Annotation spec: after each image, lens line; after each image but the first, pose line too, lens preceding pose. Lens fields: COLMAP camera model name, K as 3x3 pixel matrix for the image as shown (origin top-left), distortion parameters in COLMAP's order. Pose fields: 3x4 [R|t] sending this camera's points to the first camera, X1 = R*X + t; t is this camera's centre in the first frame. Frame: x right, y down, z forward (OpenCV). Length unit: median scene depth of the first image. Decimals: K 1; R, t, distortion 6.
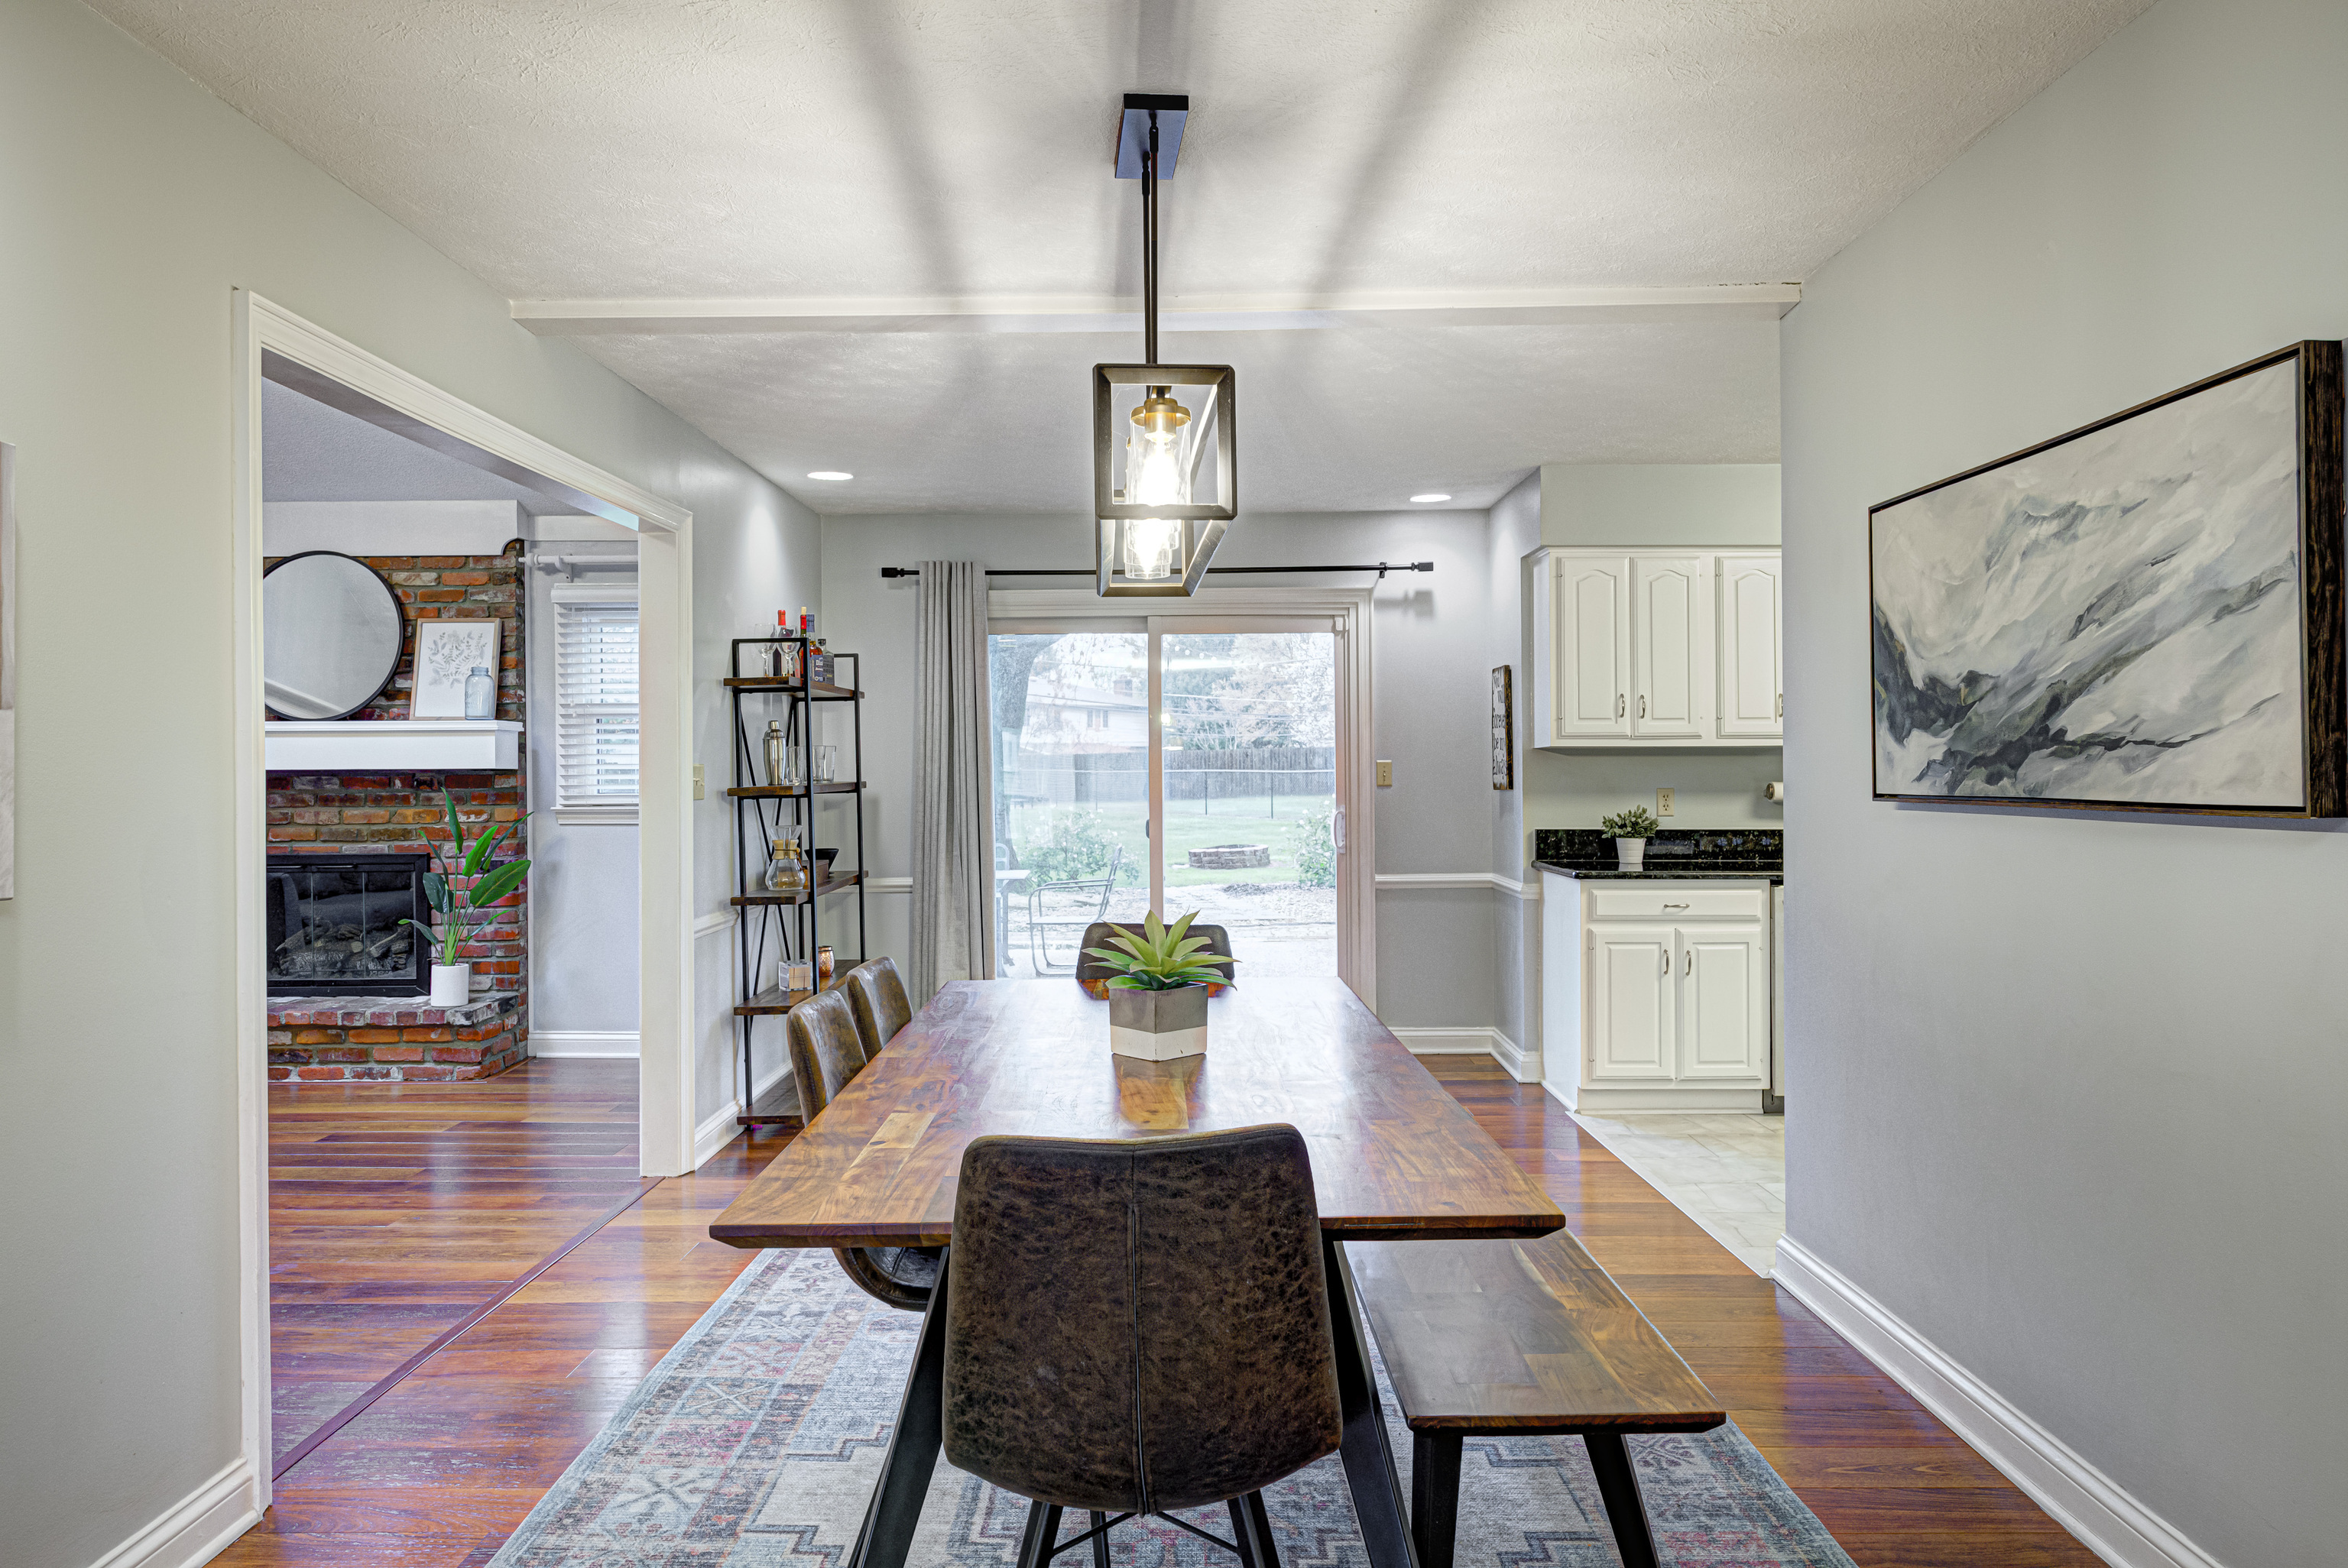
lens RADIAL K [[1483.0, 0, 1167.2], [0, 1483.0, 778.8], [0, 0, 1]] dist [0.004897, -0.006479]
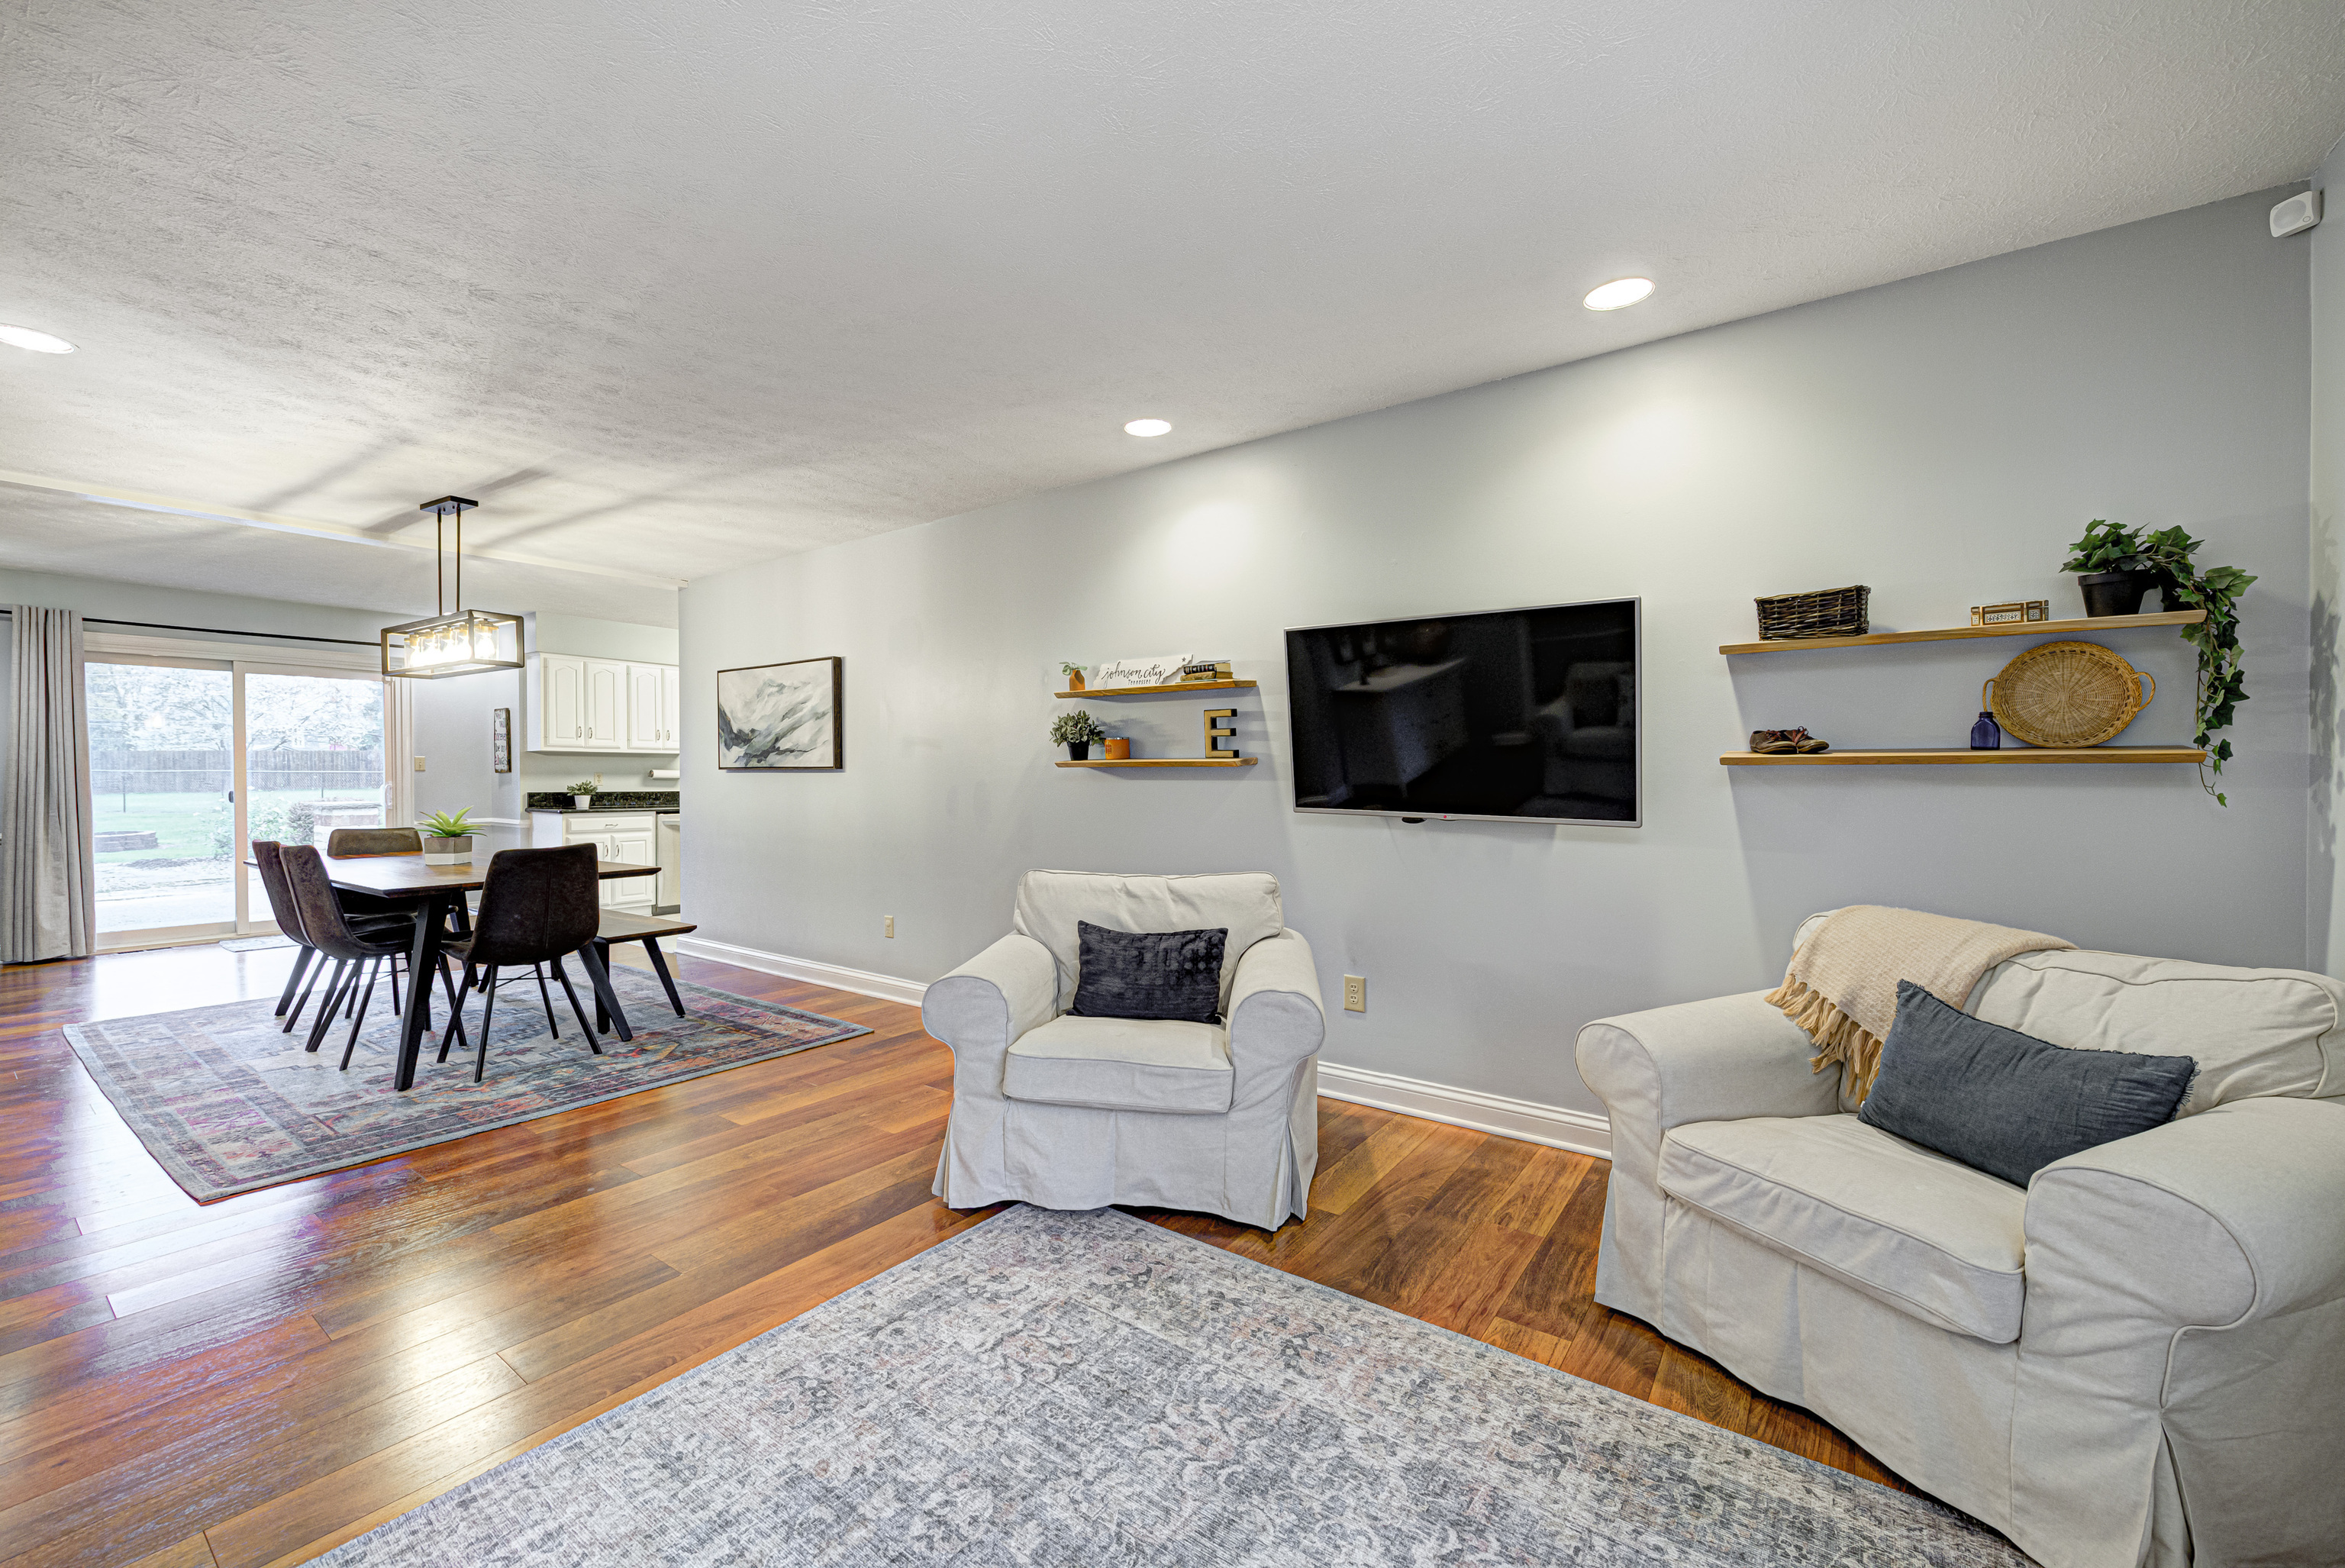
lens RADIAL K [[928.6, 0, 1168.8], [0, 928.6, 781.2], [0, 0, 1]] dist [0.003620, -0.003462]
pose [[0.581524, 0.001387, 0.813528, -0.266361], [-0.000790, 0.999999, -0.001140, 0.020360], [-0.813529, 0.000020, 0.581524, -0.422378]]
